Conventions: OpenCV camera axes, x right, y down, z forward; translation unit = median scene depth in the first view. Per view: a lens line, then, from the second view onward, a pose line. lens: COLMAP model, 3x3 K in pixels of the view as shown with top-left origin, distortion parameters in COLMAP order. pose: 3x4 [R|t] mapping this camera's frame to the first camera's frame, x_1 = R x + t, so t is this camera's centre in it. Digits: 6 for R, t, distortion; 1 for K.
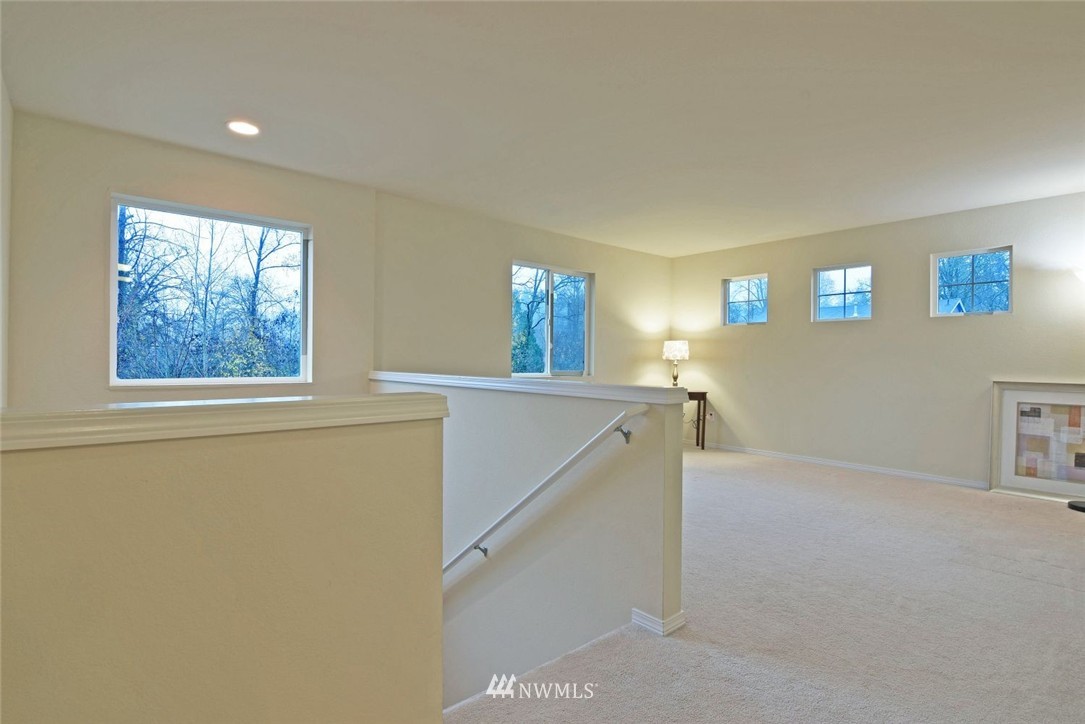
lens RADIAL K [[535.1, 0, 542.1], [0, 535.1, 350.7], [0, 0, 1]] dist [-0.001523, -0.000860]
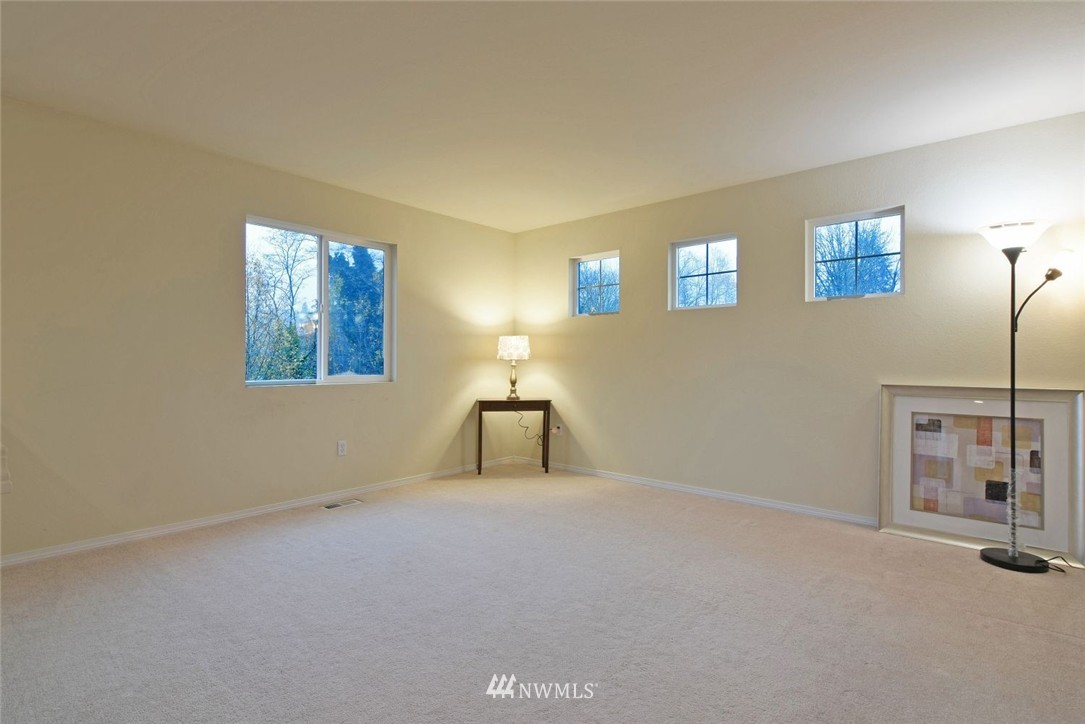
lens RADIAL K [[530.9, 0, 545.3], [0, 530.9, 351.0], [0, 0, 1]] dist [0.036050, -0.000107]
pose [[0.988946, -0.003865, 0.148226, 0.254859], [0.004507, 0.999982, -0.004000, 0.010740], [-0.148208, 0.004624, 0.988945, 0.309007]]
